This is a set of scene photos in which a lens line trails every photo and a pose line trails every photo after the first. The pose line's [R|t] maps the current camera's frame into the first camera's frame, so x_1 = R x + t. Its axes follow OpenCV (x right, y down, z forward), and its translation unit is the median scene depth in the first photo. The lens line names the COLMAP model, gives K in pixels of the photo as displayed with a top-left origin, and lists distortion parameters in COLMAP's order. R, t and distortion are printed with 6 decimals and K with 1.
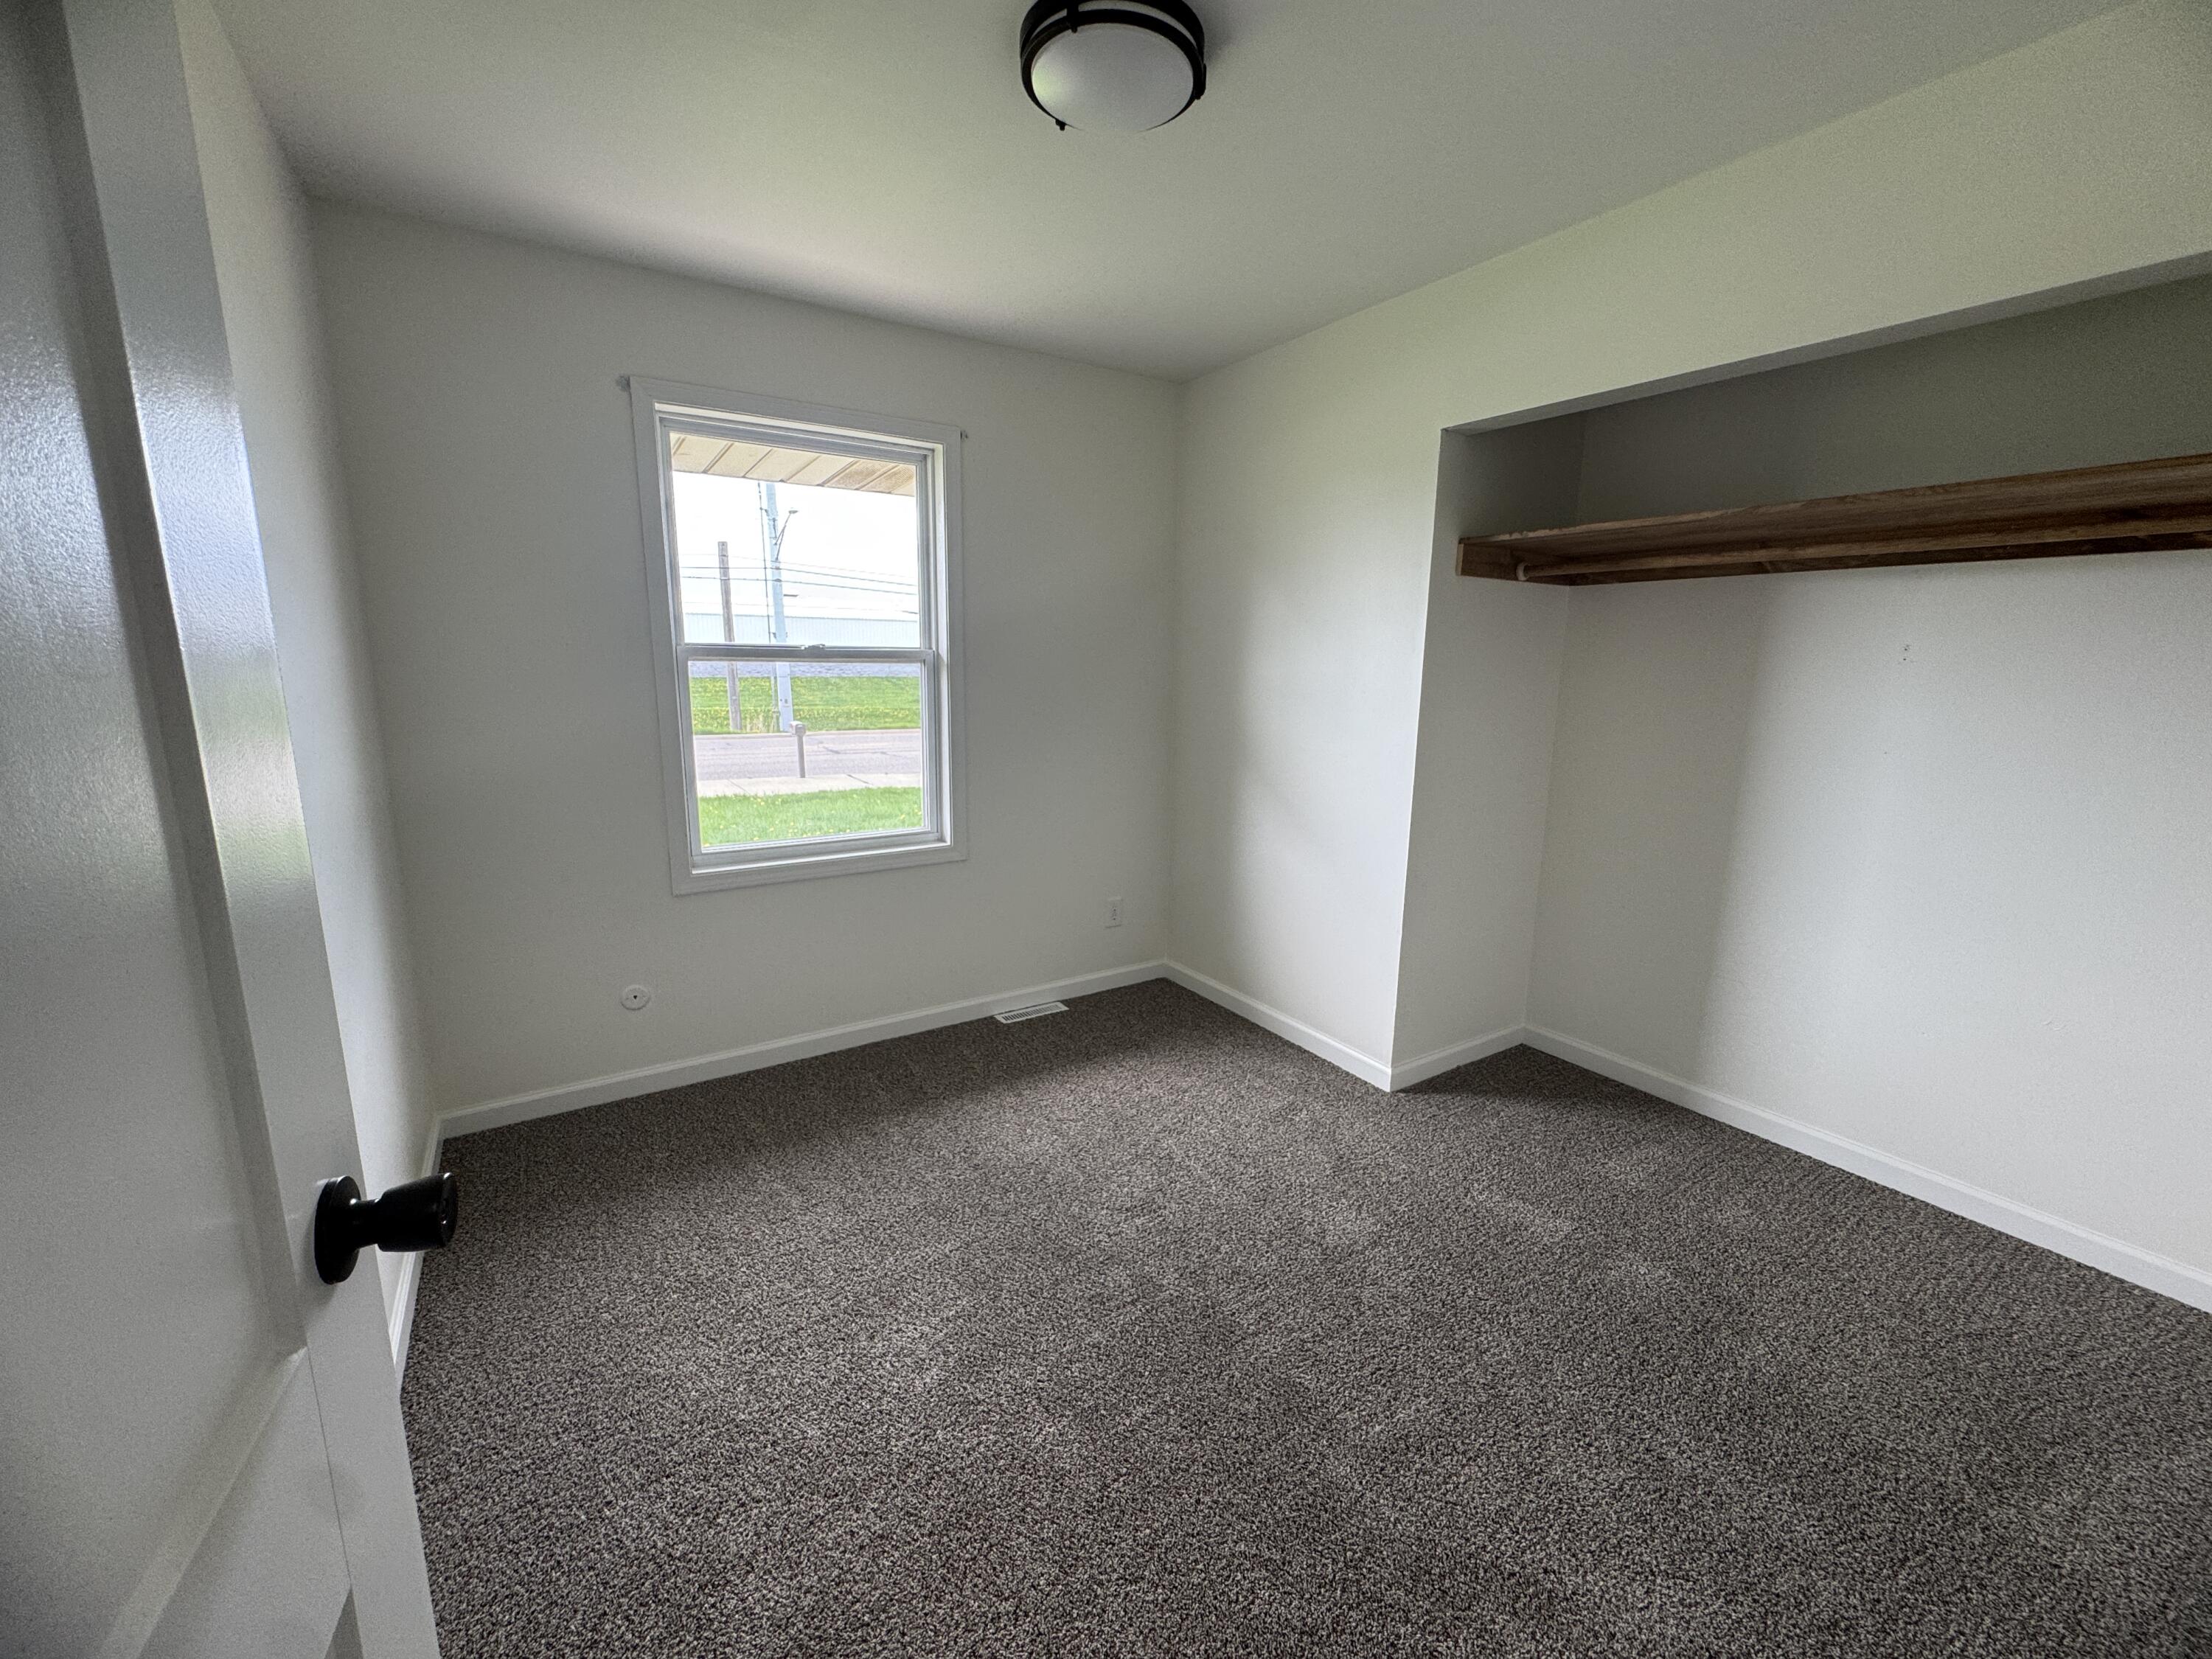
lens RADIAL K [[884.1, 0, 1106.6], [0, 884.1, 826.1], [0, 0, 1]] dist [-0.000330, 0.000004]
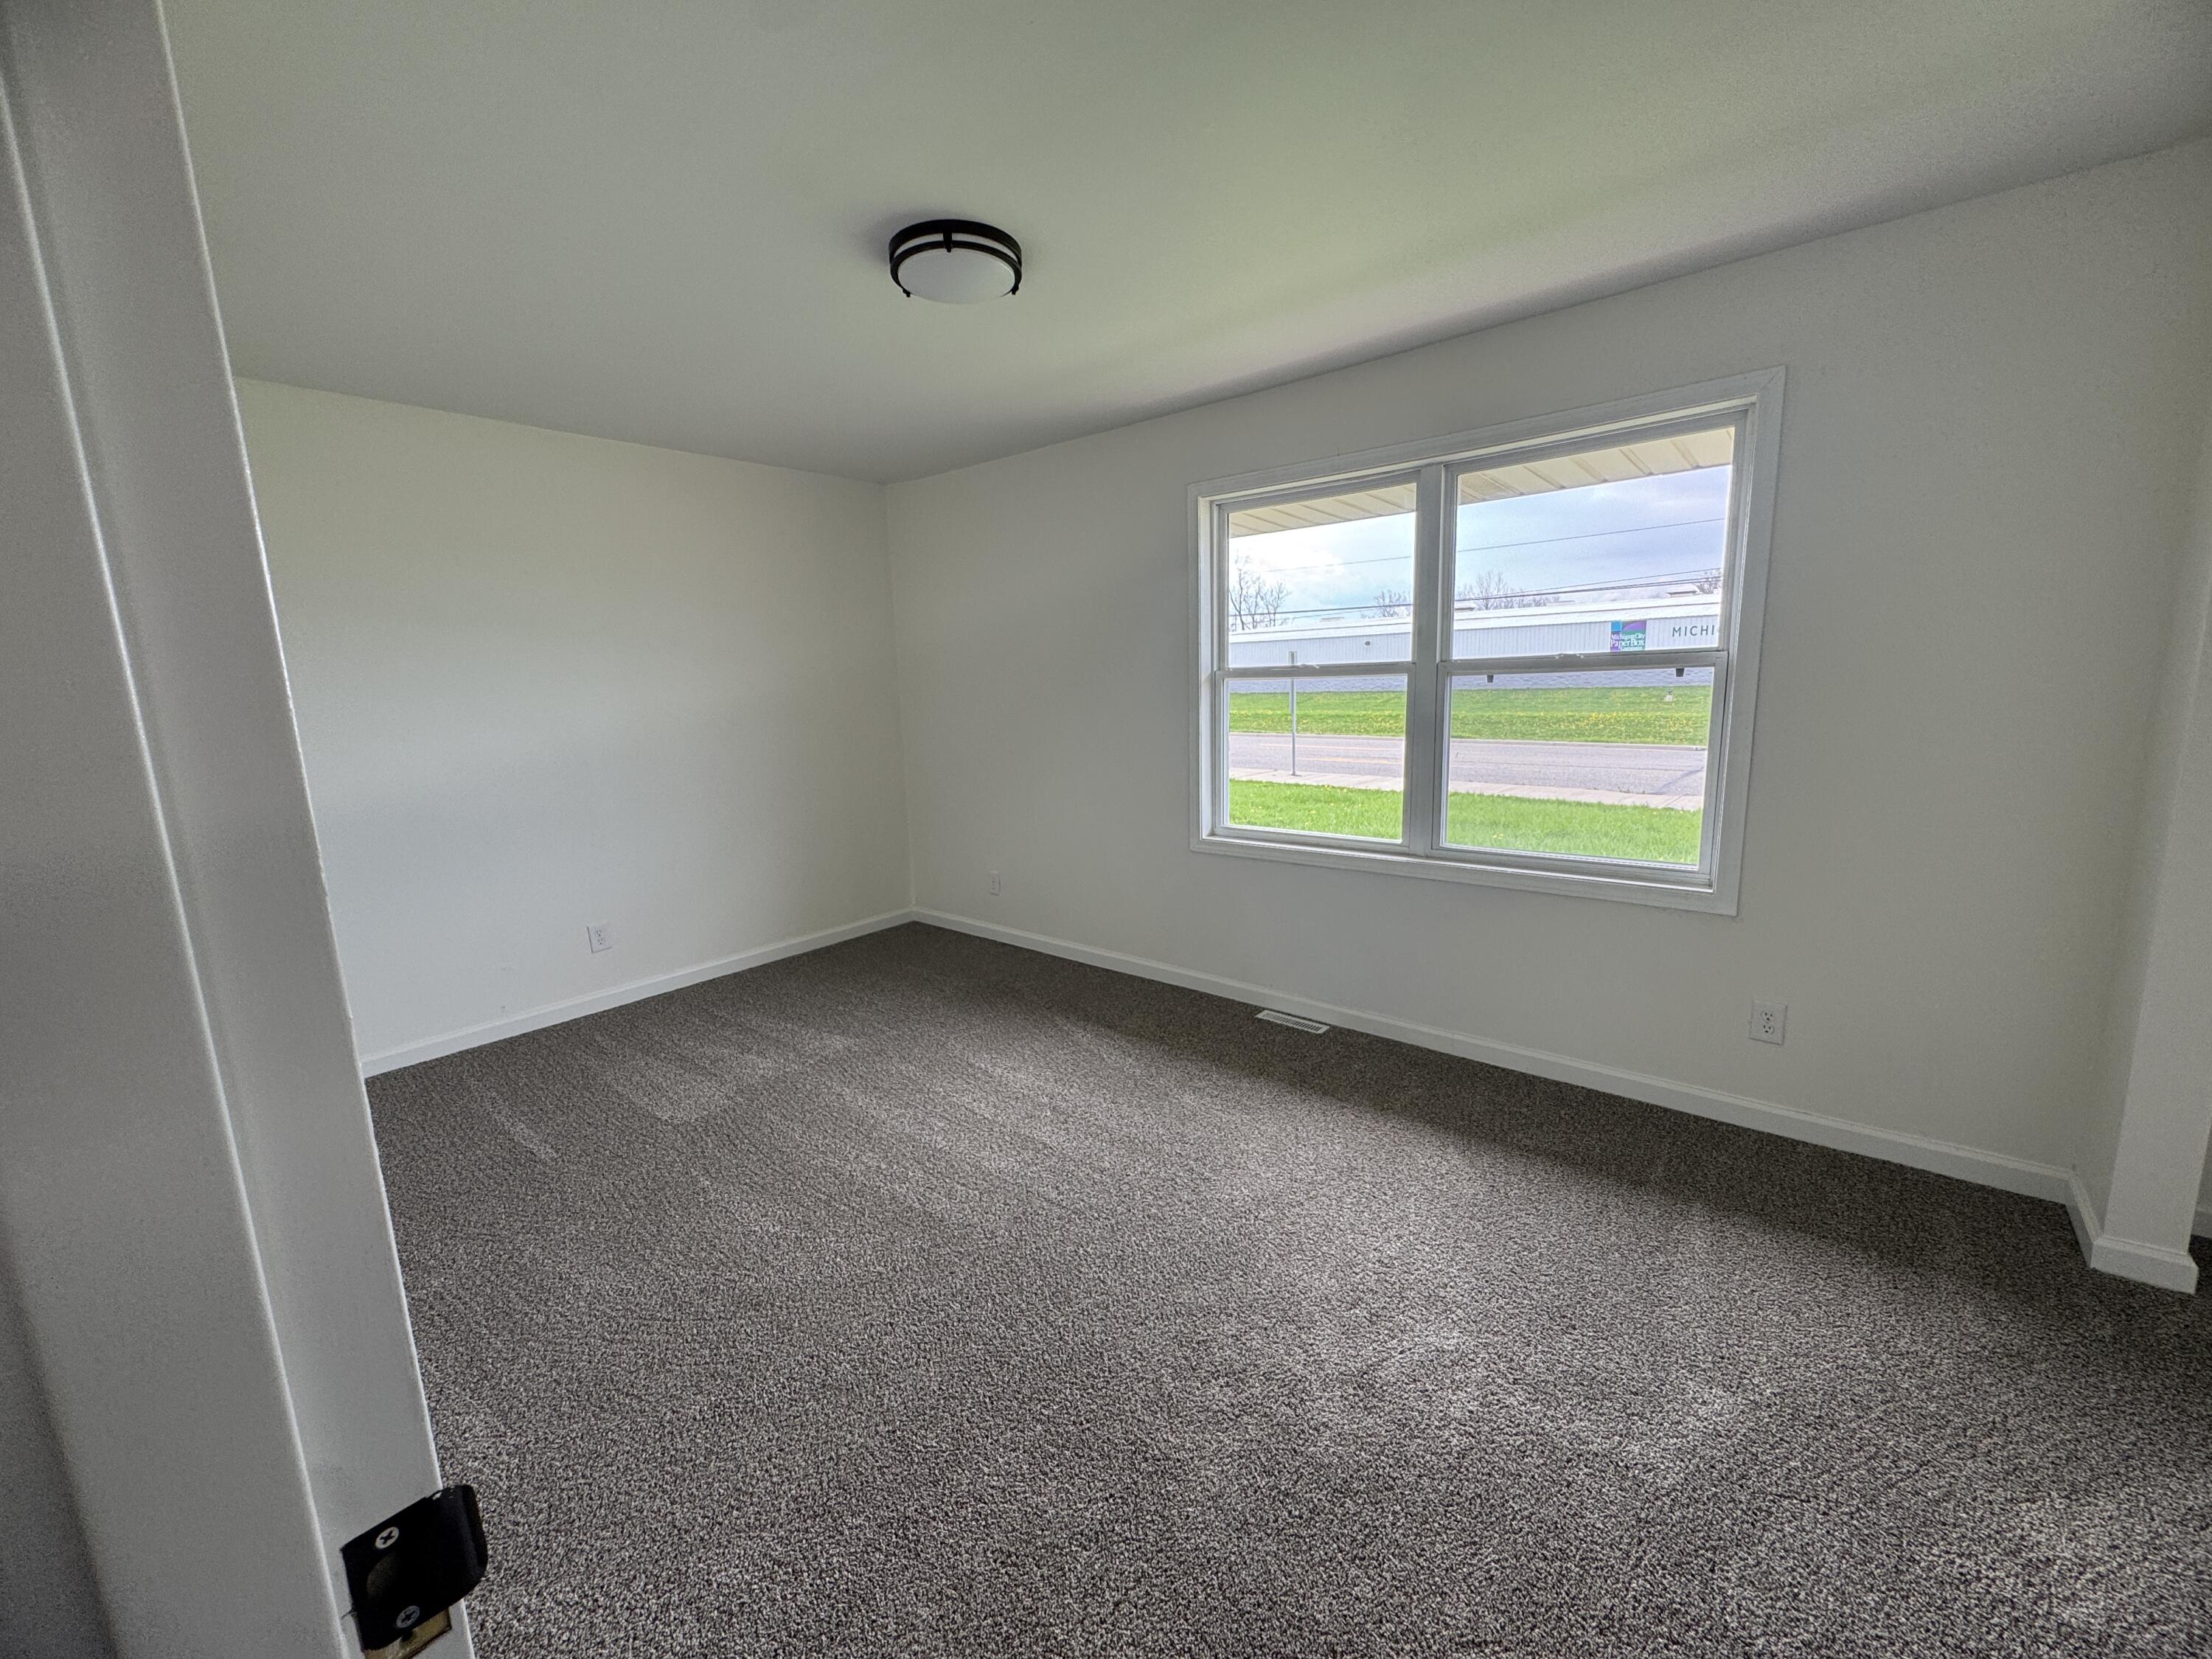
lens RADIAL K [[884.1, 0, 1106.6], [0, 884.1, 826.1], [0, 0, 1]] dist [-0.000330, 0.000004]
pose [[0.298219, 0.148202, -0.942922, 0.563800], [-0.140027, 0.983977, 0.110368, -0.065134], [0.944170, 0.099121, 0.314193, 0.332876]]
